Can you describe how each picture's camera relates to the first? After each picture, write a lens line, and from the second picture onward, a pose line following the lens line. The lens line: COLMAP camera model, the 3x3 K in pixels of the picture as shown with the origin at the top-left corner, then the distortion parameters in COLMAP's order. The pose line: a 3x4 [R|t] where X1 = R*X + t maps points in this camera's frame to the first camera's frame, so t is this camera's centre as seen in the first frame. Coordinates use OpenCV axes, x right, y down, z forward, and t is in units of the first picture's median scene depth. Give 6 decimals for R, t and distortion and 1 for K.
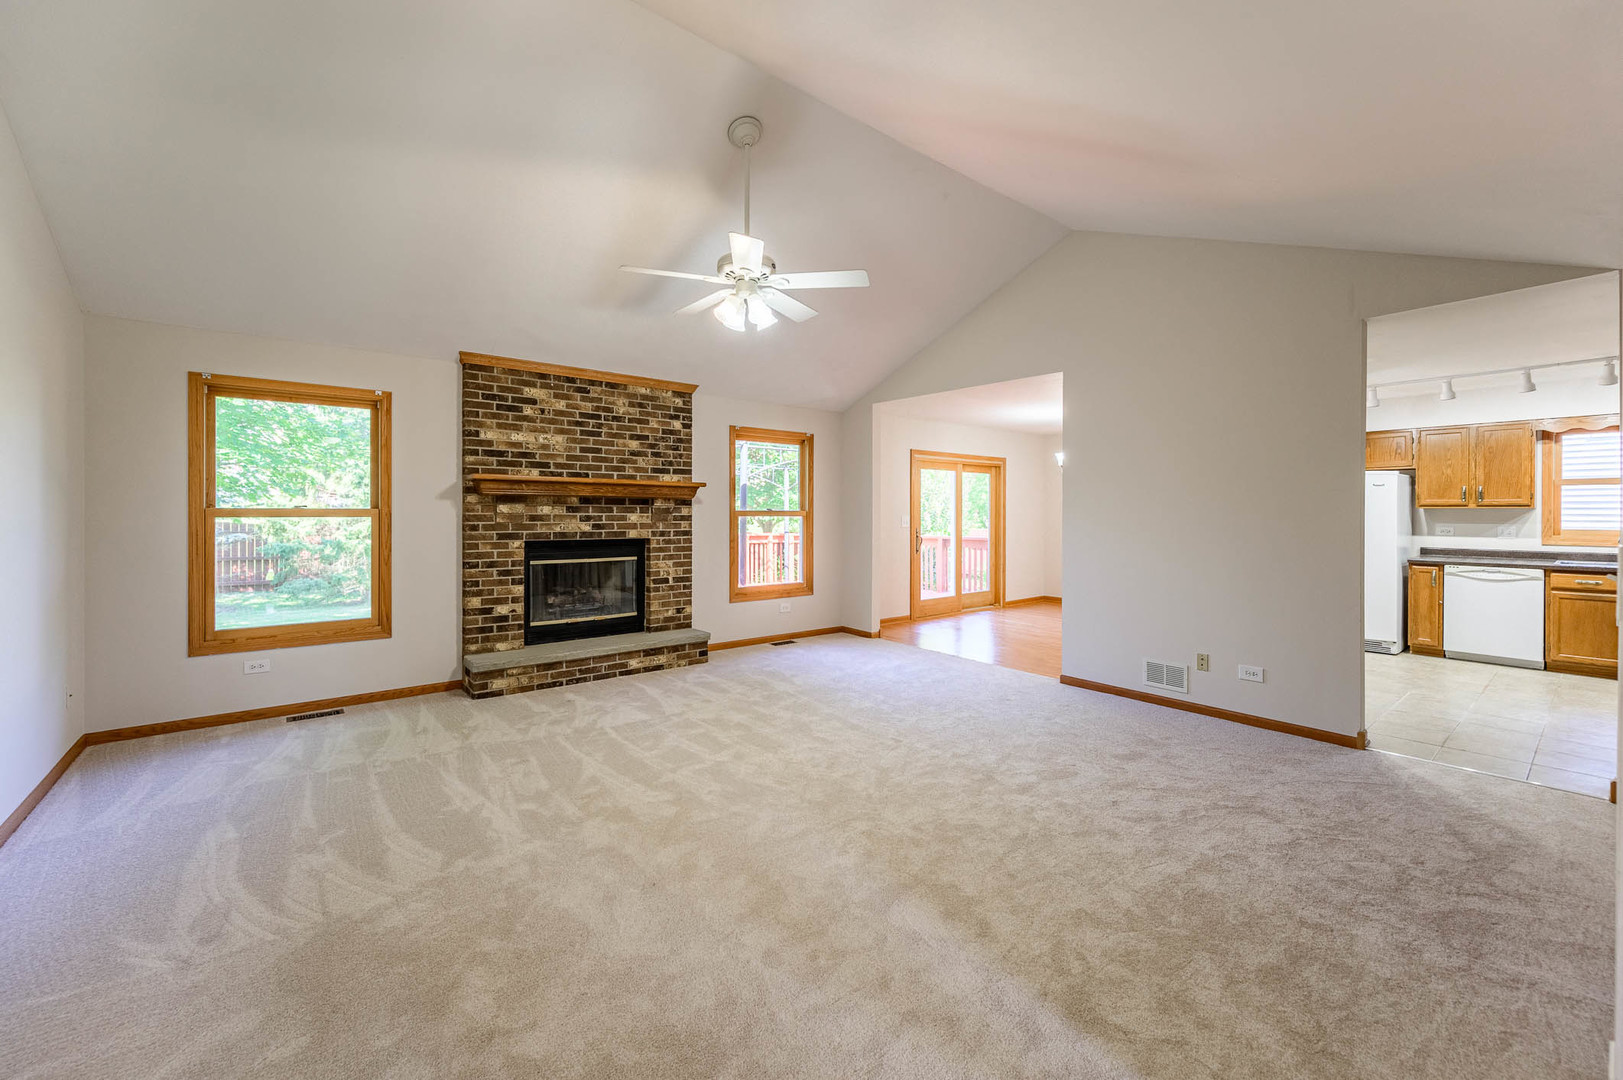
lens RADIAL K [[667.1, 0, 817.6], [0, 667.1, 506.6], [0, 0, 1]] dist [-0.001095, -0.000311]
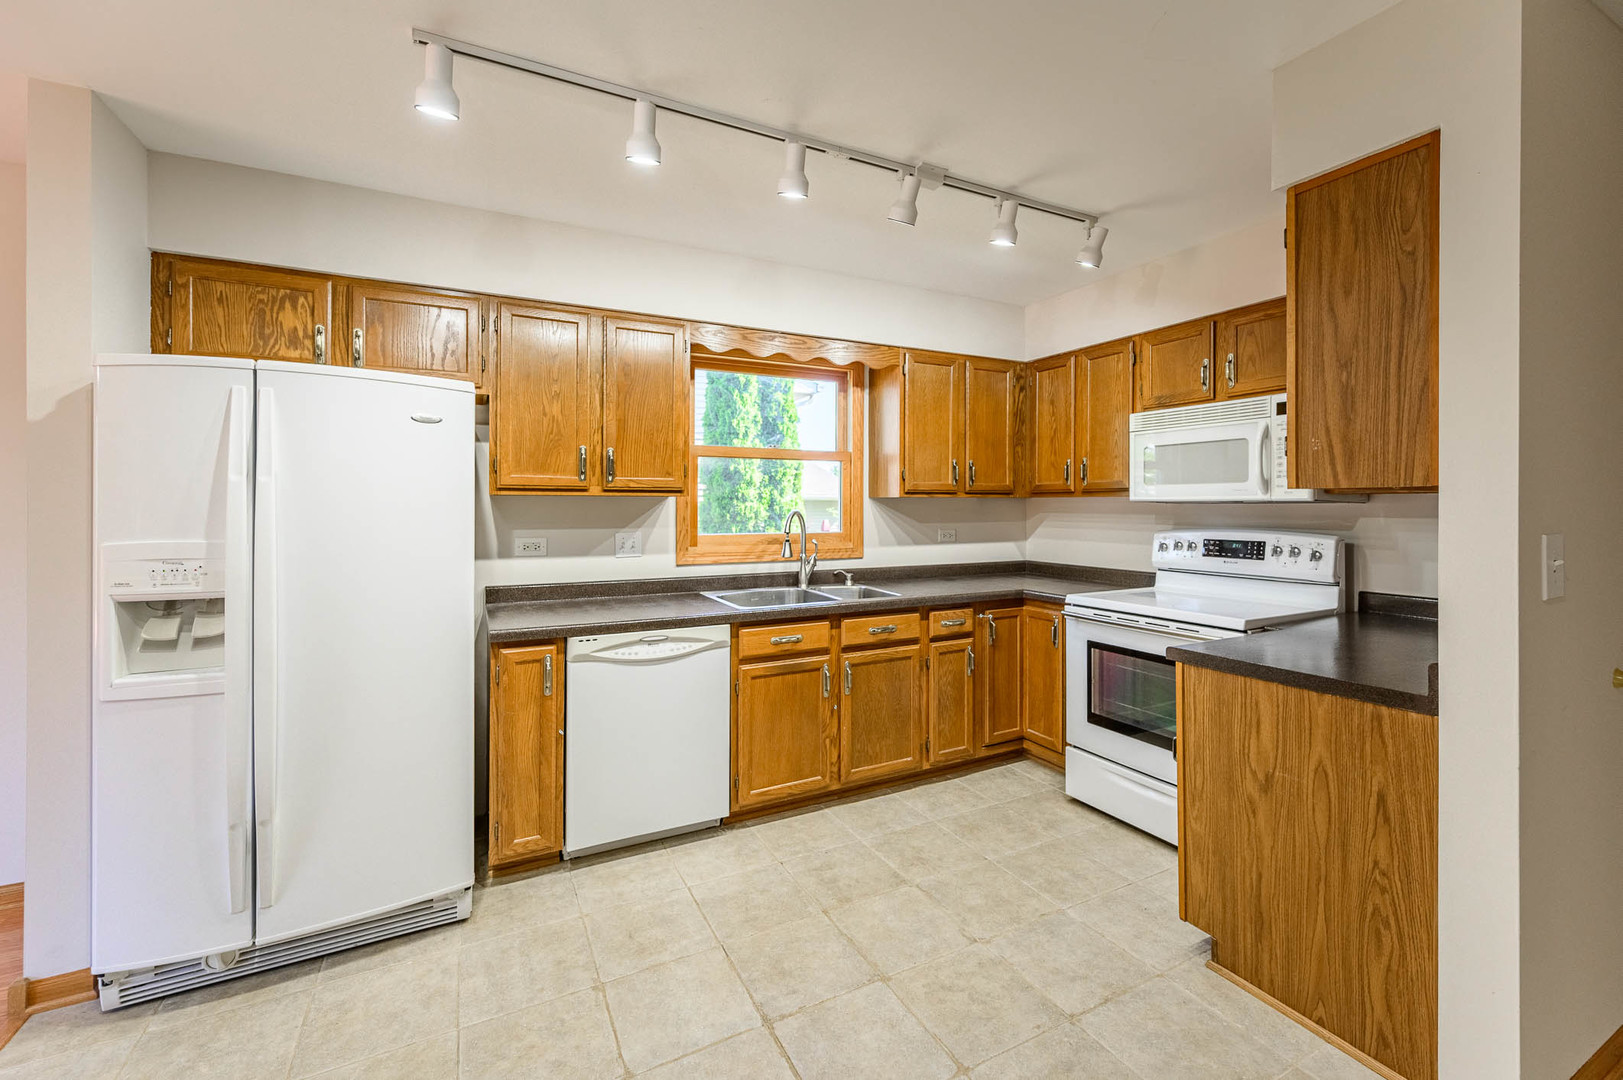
lens RADIAL K [[667.1, 0, 817.6], [0, 667.1, 506.6], [0, 0, 1]] dist [-0.001095, -0.000311]
pose [[0.201804, -0.002826, 0.979422, 0.554201], [-0.007020, 0.999966, 0.004332, 0.006744], [-0.979401, -0.007750, 0.201777, 0.738540]]
